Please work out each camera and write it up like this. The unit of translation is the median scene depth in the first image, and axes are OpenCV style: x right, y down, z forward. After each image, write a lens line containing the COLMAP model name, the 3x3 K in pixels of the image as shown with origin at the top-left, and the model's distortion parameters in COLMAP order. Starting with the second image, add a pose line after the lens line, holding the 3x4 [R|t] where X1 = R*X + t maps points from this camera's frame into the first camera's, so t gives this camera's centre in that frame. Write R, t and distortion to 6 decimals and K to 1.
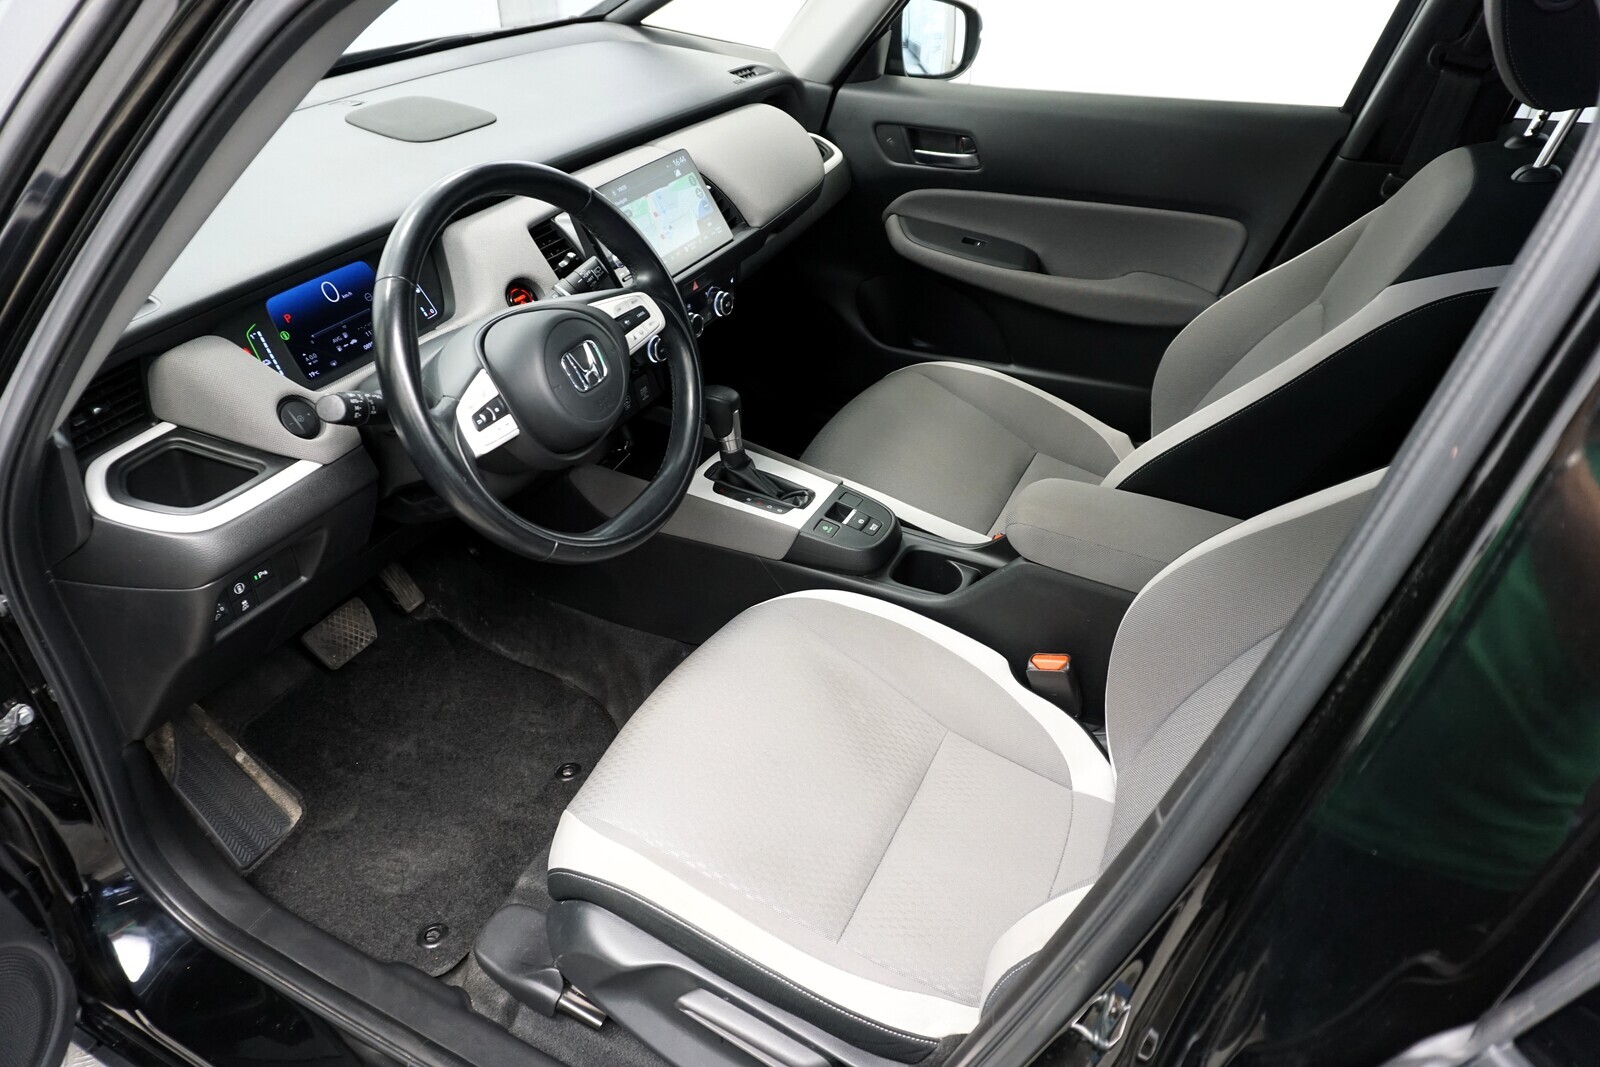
lens RADIAL K [[1101.2, 0, 802.7], [0, 1101.2, 535.7], [0, 0, 1]] dist [-0.006725, -0.001677]
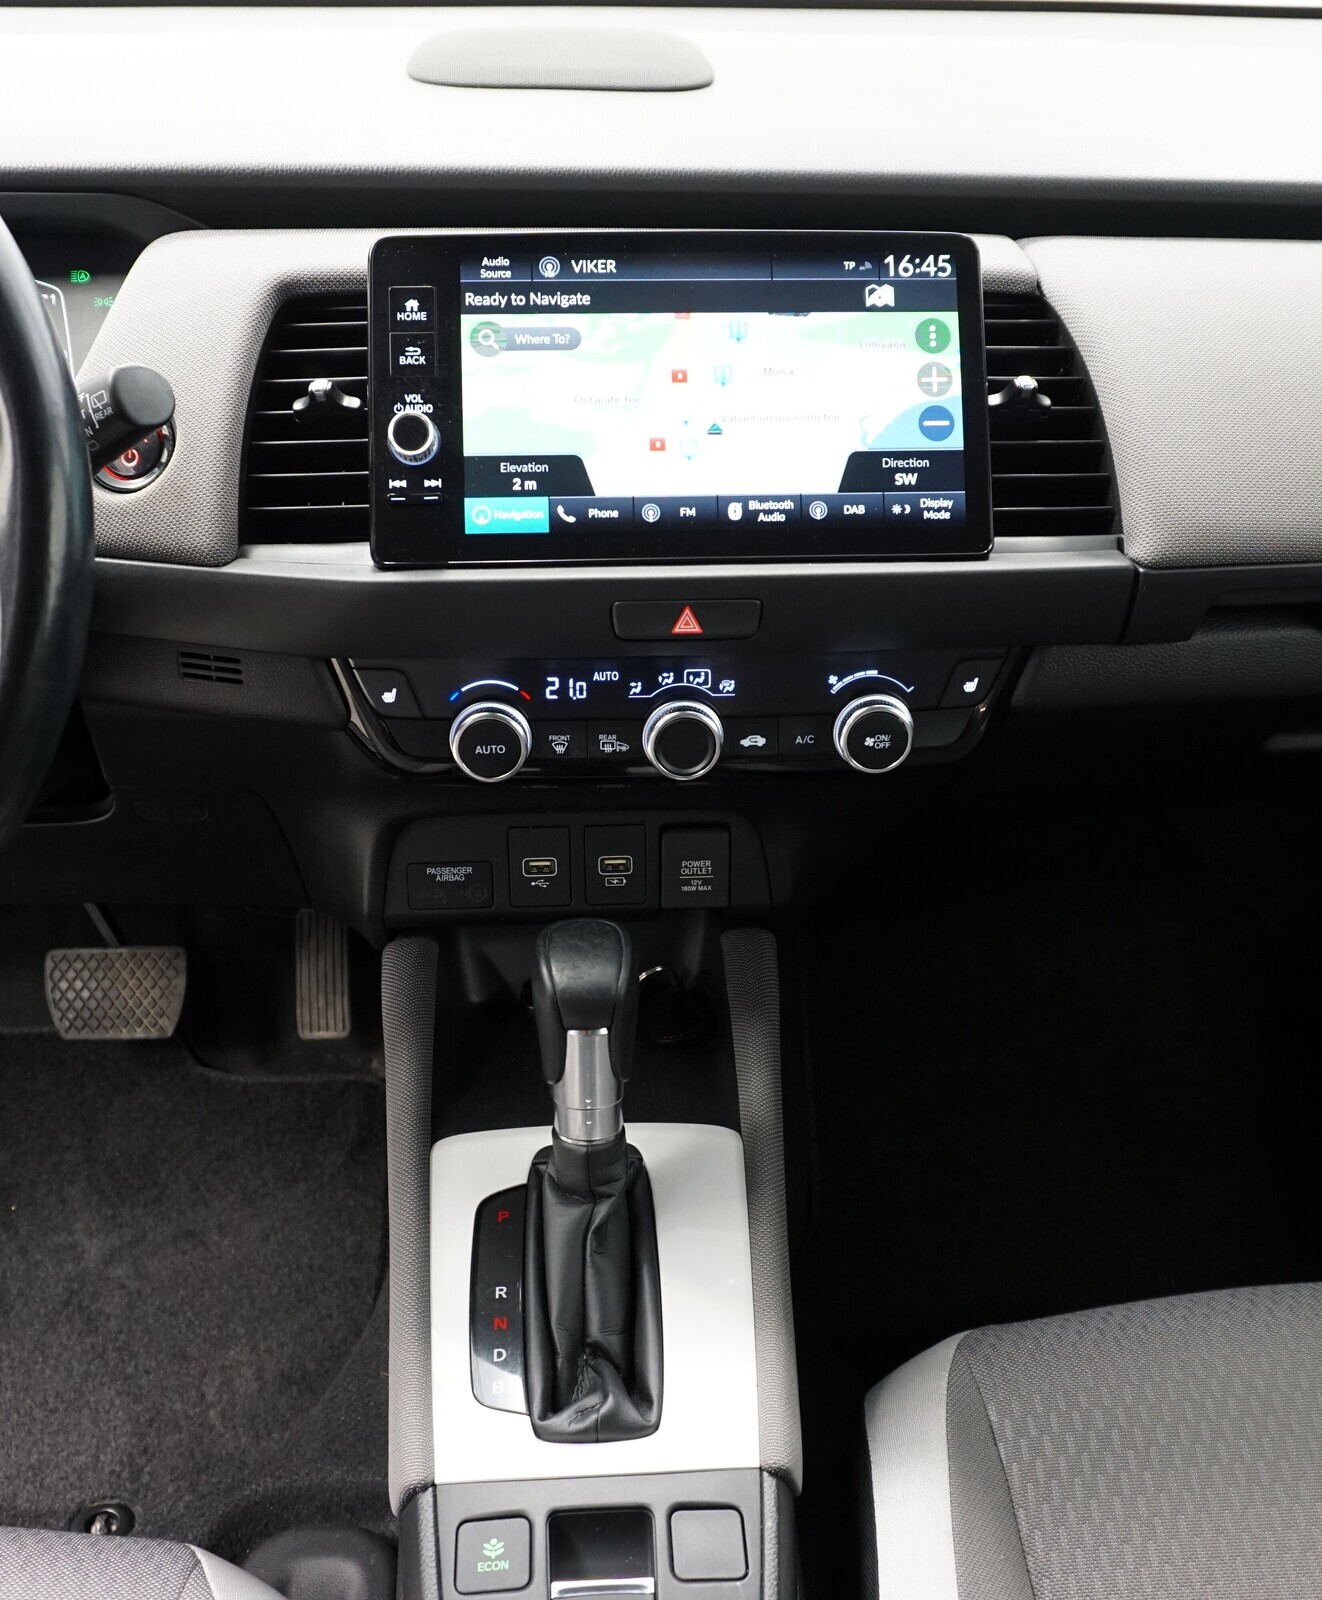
lens RADIAL K [[1619.3, 0, 655.5], [0, 1619.3, 795.7], [0, 0, 1]] dist [-0.026763, 0.000000]
pose [[0.481284, 0.421351, -0.768654, 0.264844], [-0.494592, 0.854508, 0.158731, -0.246837], [0.723702, 0.303775, 0.619658, 0.705647]]
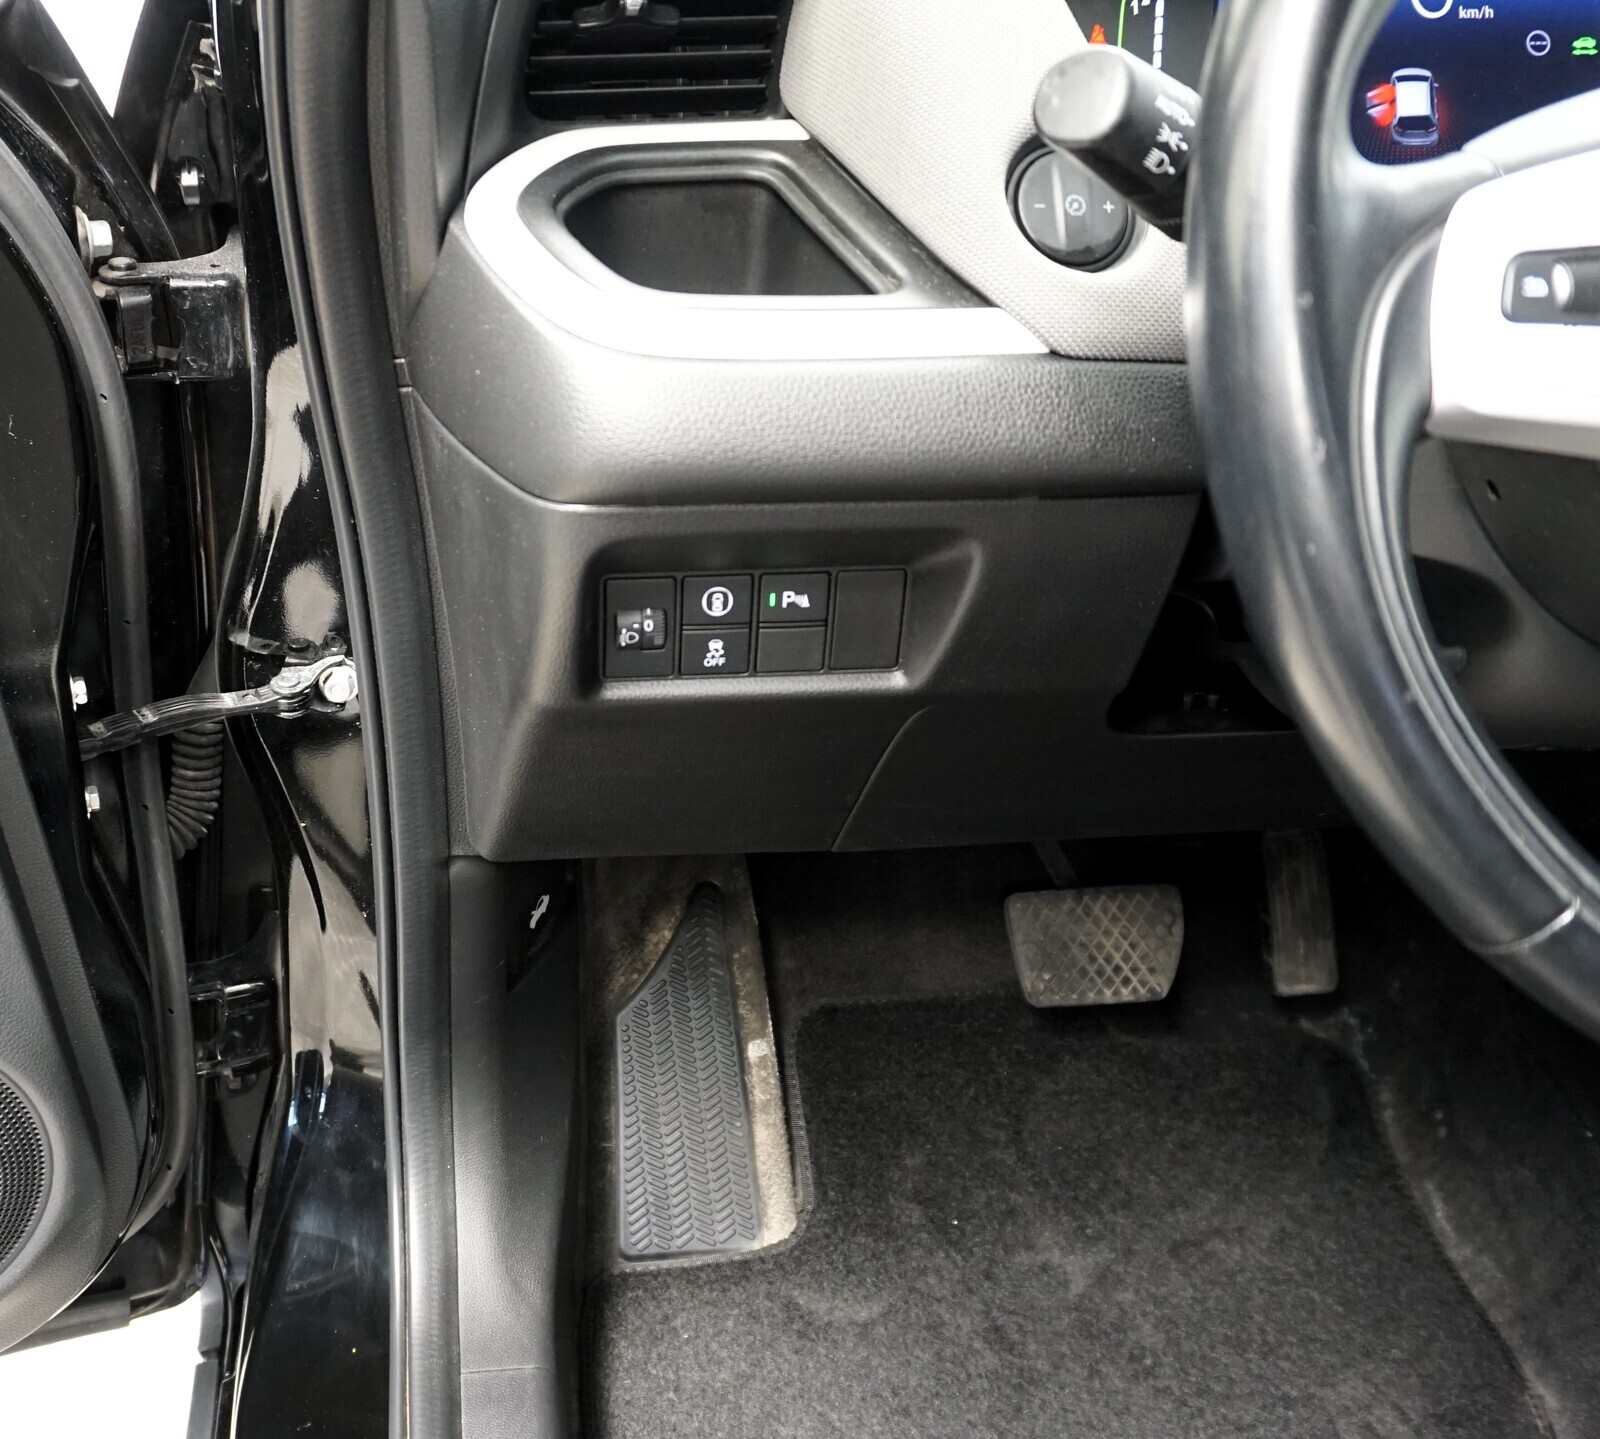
lens RADIAL K [[1832.4, 0, 601.0], [0, 1832.4, 785.4], [0, 0, 1]] dist [-0.023627, 0.000000]
pose [[0.532763, 0.437408, -0.724457, -0.047688], [-0.478033, 0.861953, 0.168881, 0.011539], [0.698318, 0.256341, 0.668312, 0.411954]]
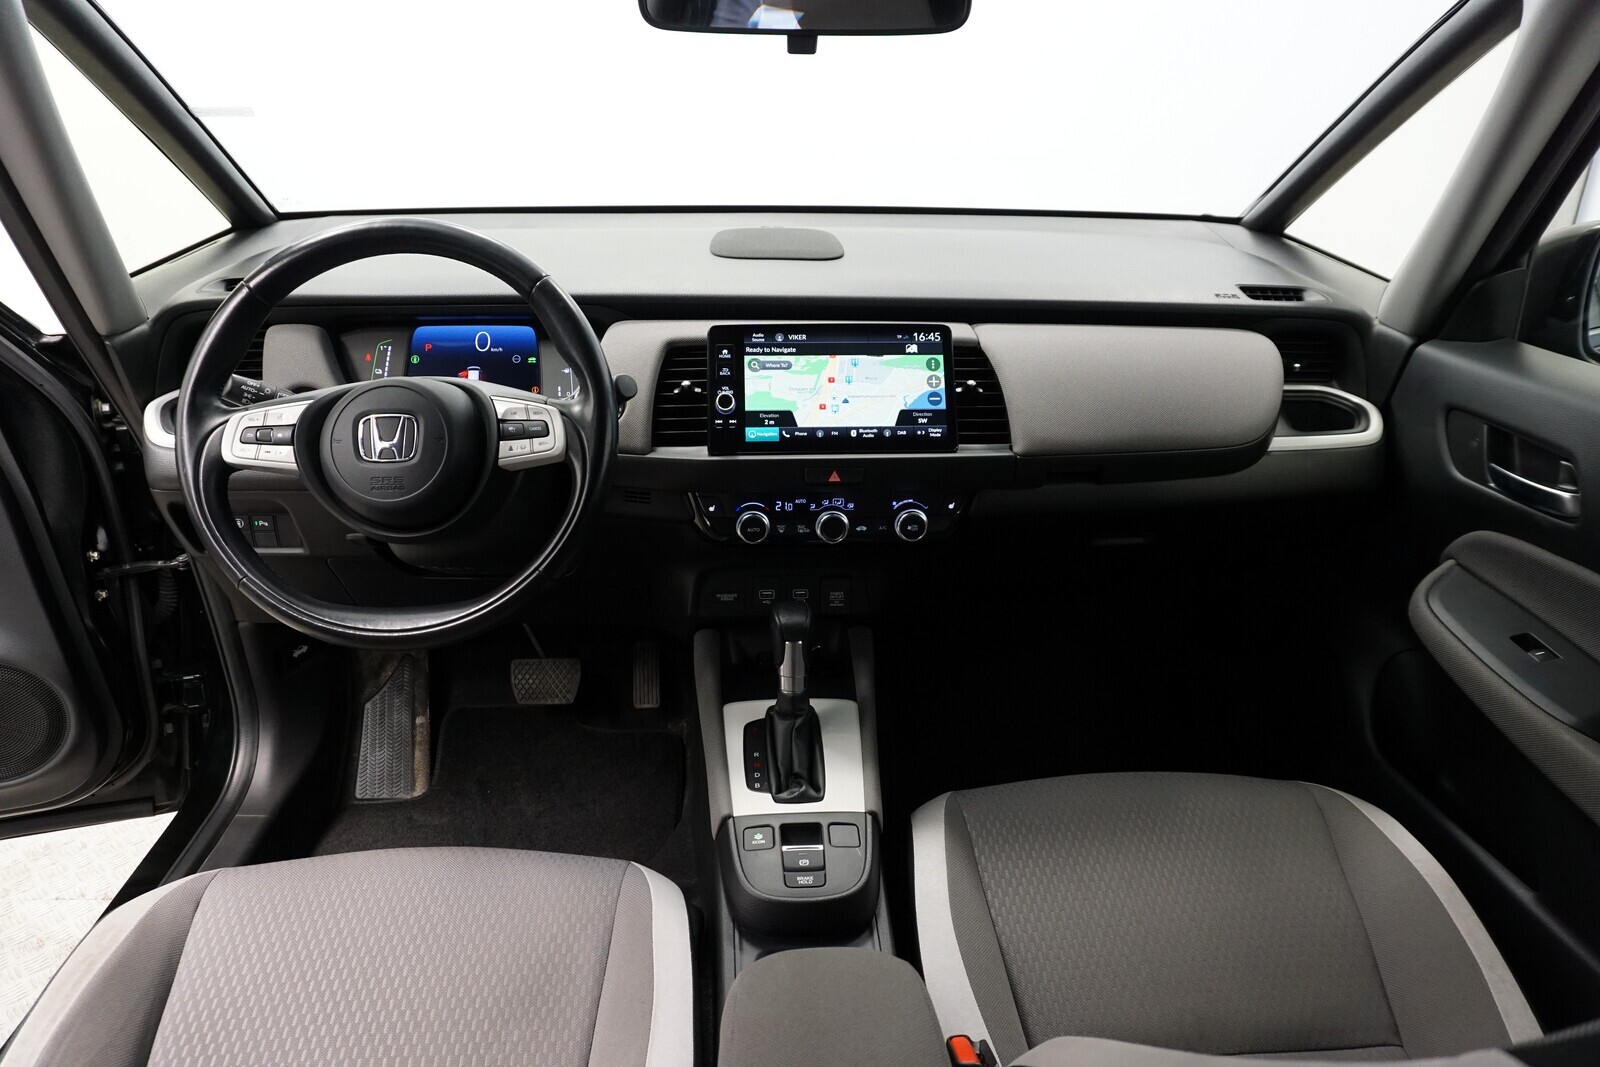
lens RADIAL K [[1101.2, 0, 794.8], [0, 1101.2, 543.3], [0, 0, 1]] dist [-0.006725, -0.001677]
pose [[0.476640, 0.335420, -0.812593, 0.521367], [-0.496912, 0.865310, 0.065708, -0.217837], [0.725184, 0.372468, 0.579116, 0.534133]]
